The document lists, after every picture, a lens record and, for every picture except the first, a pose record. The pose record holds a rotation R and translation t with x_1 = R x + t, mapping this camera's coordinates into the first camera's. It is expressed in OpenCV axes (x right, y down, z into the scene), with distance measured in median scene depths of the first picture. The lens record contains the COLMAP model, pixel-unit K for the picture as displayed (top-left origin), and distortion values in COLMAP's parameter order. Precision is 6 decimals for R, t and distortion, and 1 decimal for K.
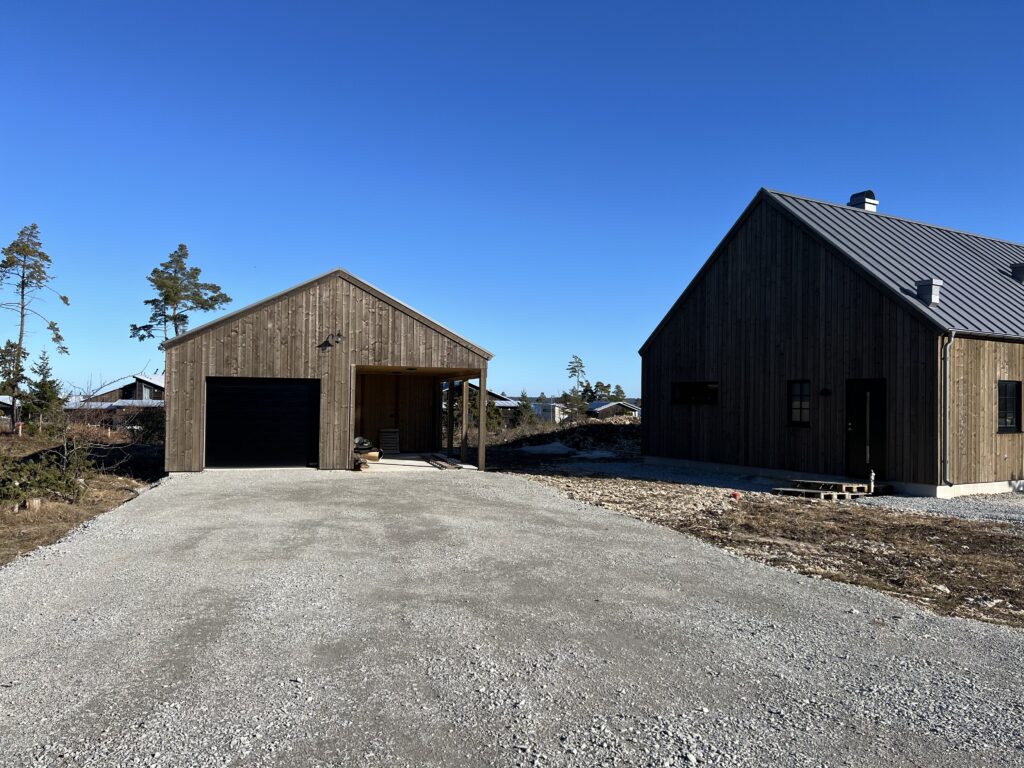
lens RADIAL K [[763.1, 0, 512.2], [0, 763.1, 391.7], [0, 0, 1]] dist [0.051217, -0.036863]
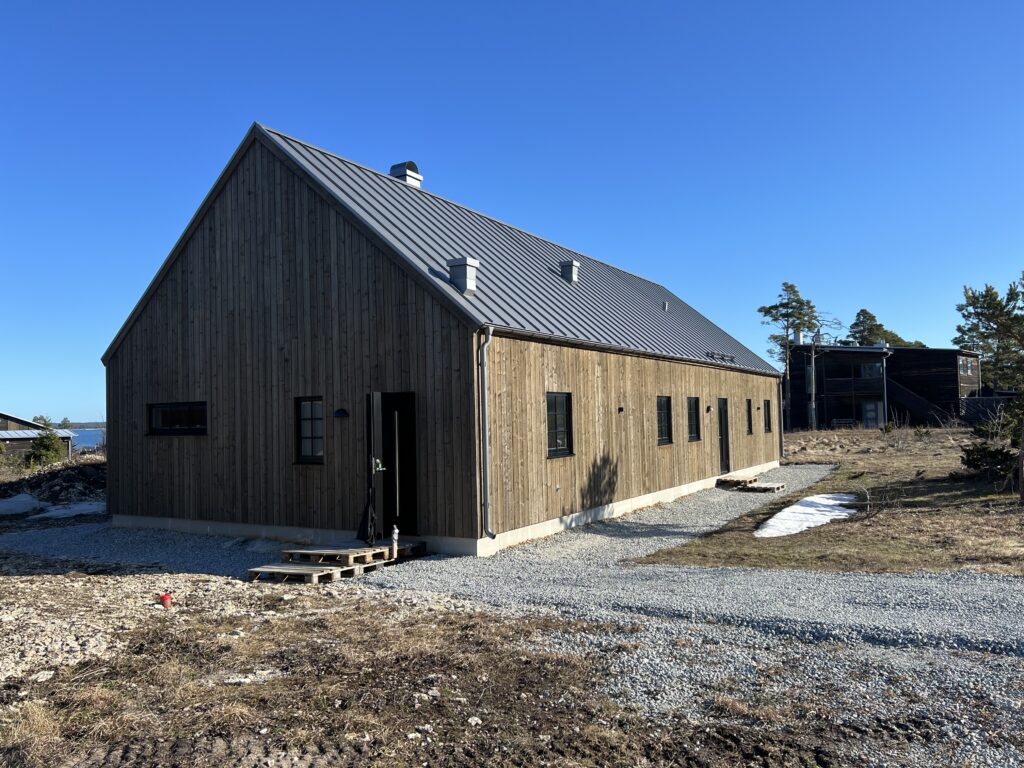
lens RADIAL K [[763.1, 0, 512.2], [0, 763.1, 391.7], [0, 0, 1]] dist [0.051217, -0.036863]
pose [[0.882256, -0.019193, 0.470379, 0.224776], [0.029984, 0.999431, -0.015461, -0.003912], [-0.469815, 0.027744, 0.882329, 0.320032]]
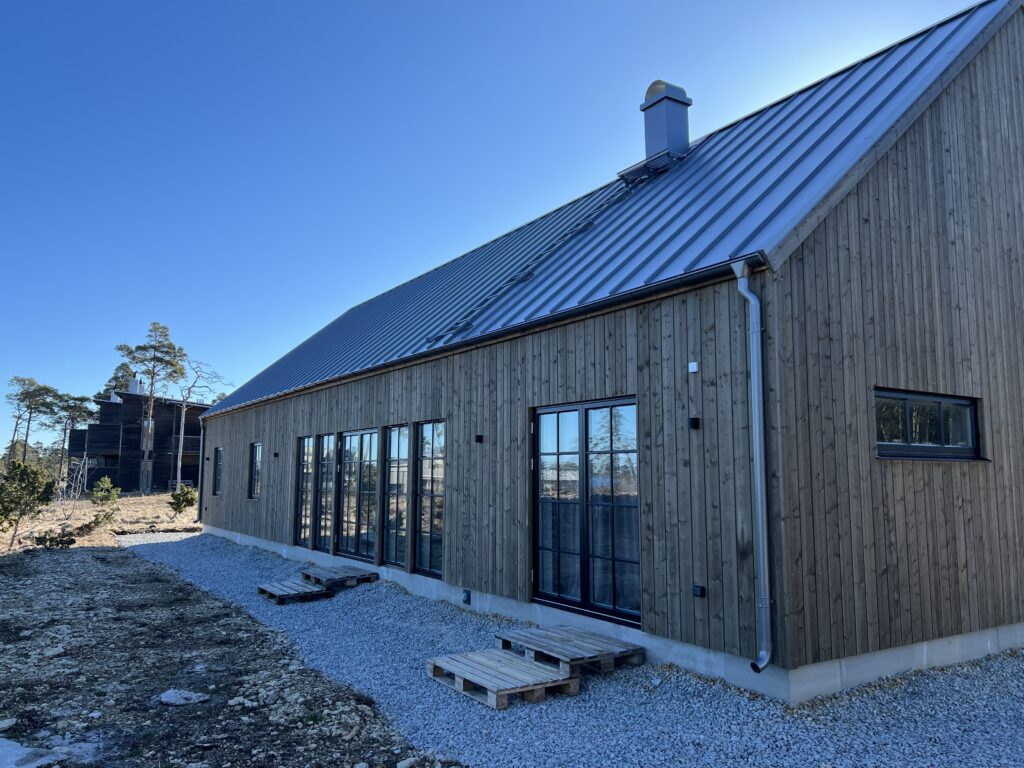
lens RADIAL K [[763.1, 0, 512.2], [0, 763.1, 391.7], [0, 0, 1]] dist [0.051217, -0.036863]
pose [[-0.029268, 0.093948, 0.995147, -0.110591], [-0.016664, 0.995389, -0.094461, 0.026120], [-0.999433, -0.019348, -0.027568, 1.484428]]
